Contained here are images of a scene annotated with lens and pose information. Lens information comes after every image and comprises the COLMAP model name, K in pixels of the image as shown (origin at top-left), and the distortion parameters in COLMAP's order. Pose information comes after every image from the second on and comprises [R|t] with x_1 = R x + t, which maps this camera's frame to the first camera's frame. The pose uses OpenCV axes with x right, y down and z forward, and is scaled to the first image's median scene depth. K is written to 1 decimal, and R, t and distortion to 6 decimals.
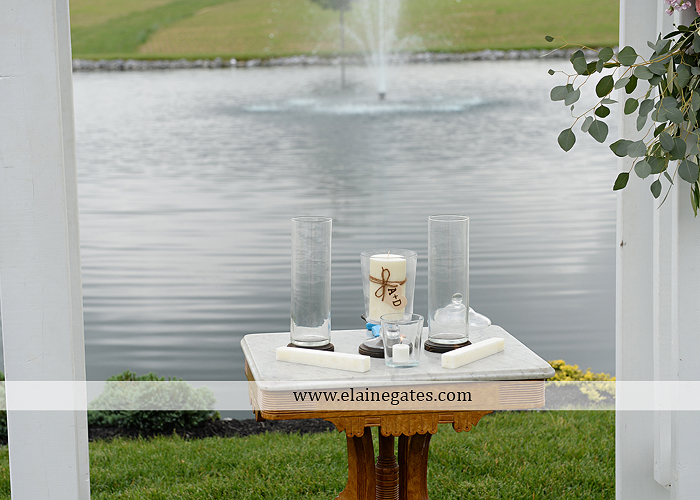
lens RADIAL K [[1485.2, 0, 350.0], [0, 1485.2, 250.0], [0, 0, 1]] dist [0.083822, 0.418180]
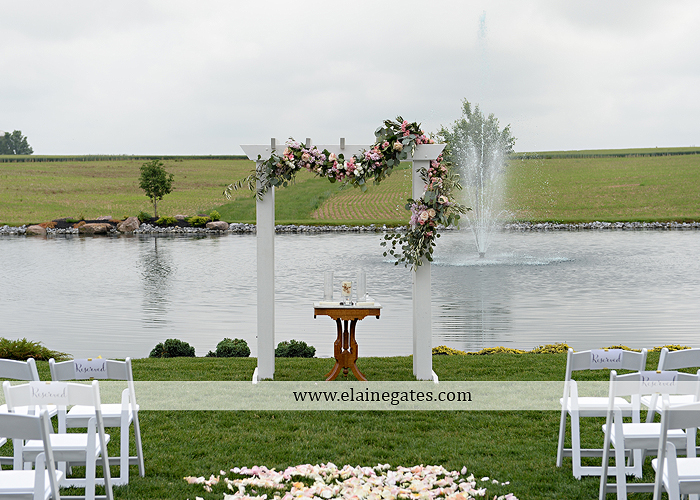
lens RADIAL K [[1398.5, 0, 350.0], [0, 1398.5, 250.0], [0, 0, 1]] dist [0.100748, 0.179026]
pose [[0.993504, 0.018944, -0.112210, 0.340846], [-0.031028, 0.993780, -0.106949, 0.242291], [0.109486, 0.109736, 0.987912, -2.093443]]
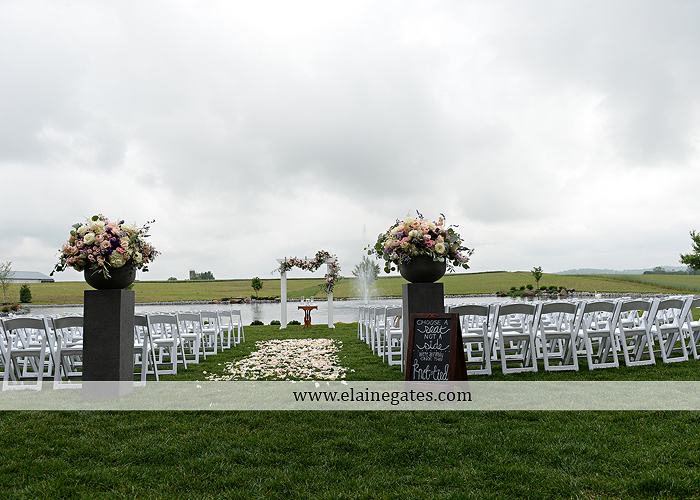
lens RADIAL K [[494.3, 0, 350.0], [0, 494.3, 250.0], [0, 0, 1]] dist [-0.004224, -0.000884]
pose [[0.997694, -0.007891, -0.067413, 0.538159], [-0.007722, 0.973573, -0.228245, 0.448829], [0.067433, 0.228239, 0.971267, -2.635927]]
